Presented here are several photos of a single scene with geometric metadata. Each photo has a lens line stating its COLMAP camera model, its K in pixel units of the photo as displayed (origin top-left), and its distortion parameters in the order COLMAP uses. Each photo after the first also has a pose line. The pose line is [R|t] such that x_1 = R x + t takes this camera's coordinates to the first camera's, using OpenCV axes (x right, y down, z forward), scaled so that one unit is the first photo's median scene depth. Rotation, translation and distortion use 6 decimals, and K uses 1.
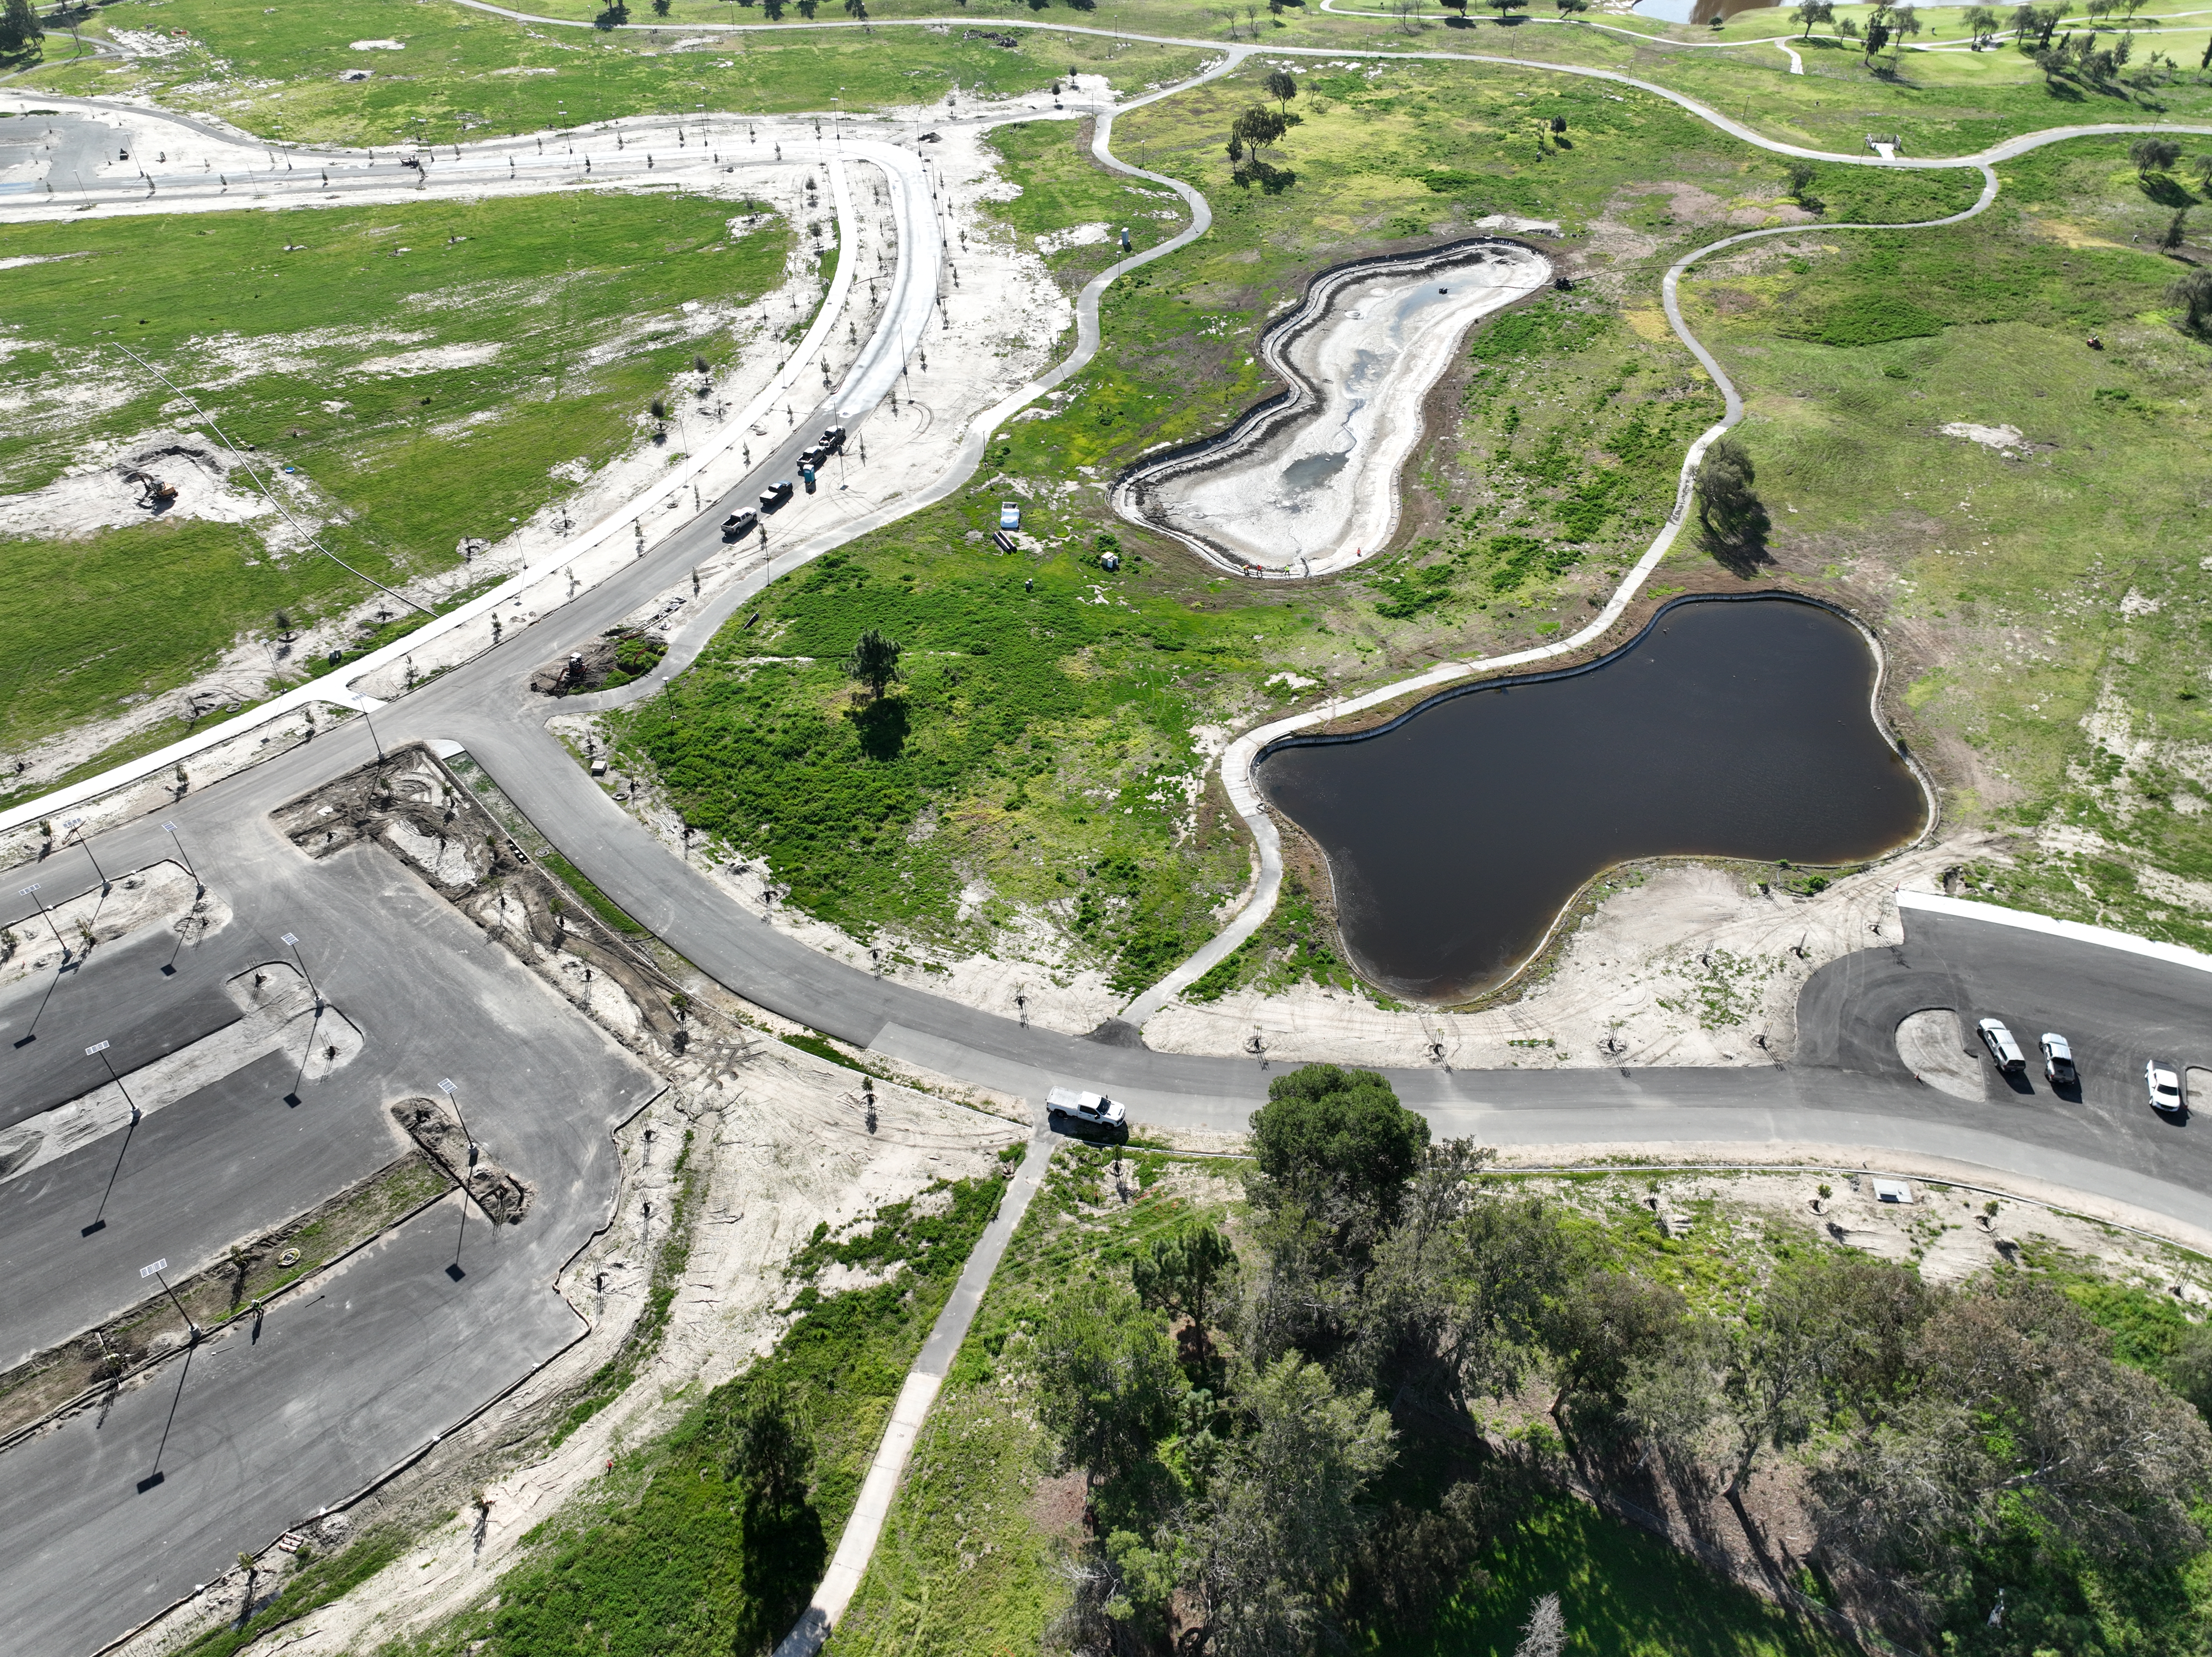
lens RADIAL K [[1546.4, 0, 1115.3], [0, 1546.4, 821.2], [0, 0, 1]] dist [-0.004443, 0.023005]
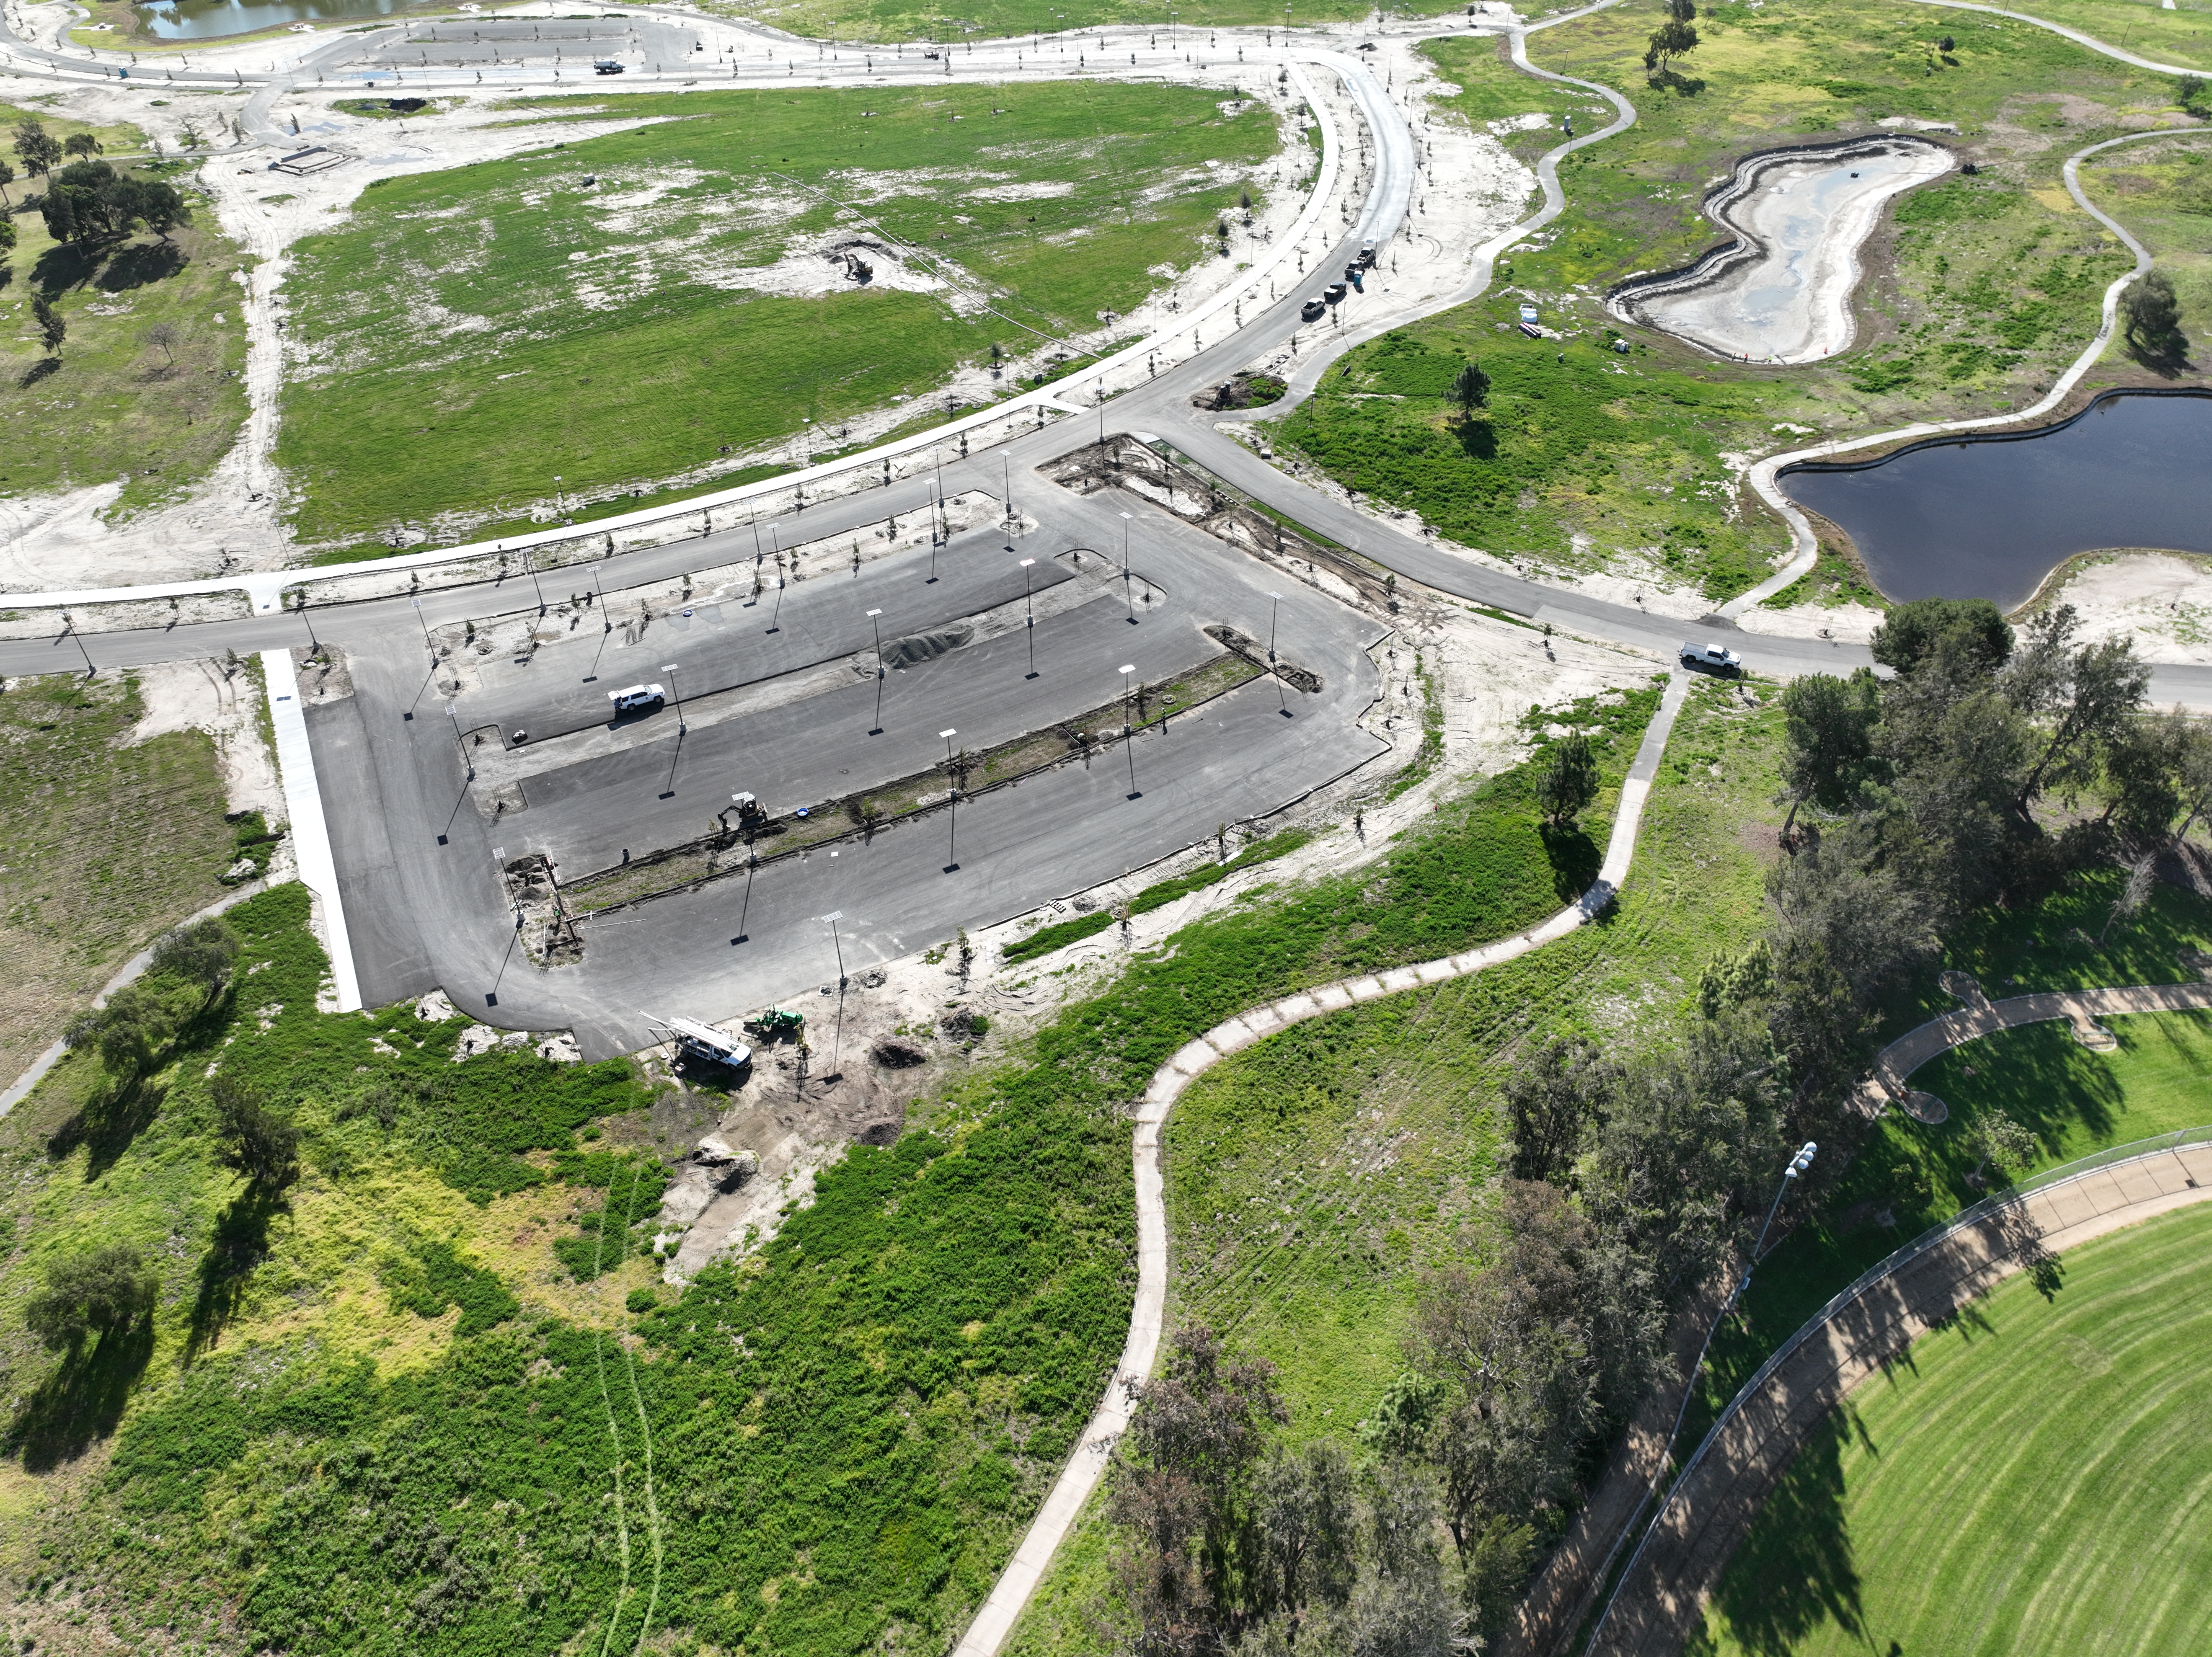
lens RADIAL K [[1546.4, 0, 1103.2], [0, 1546.4, 815.7], [0, 0, 1]] dist [-0.004443, 0.023005]
pose [[0.991816, 0.076040, -0.102566, -0.274165], [-0.075775, 0.997104, 0.006491, 0.243730], [0.102762, 0.001334, 0.994705, -0.296076]]
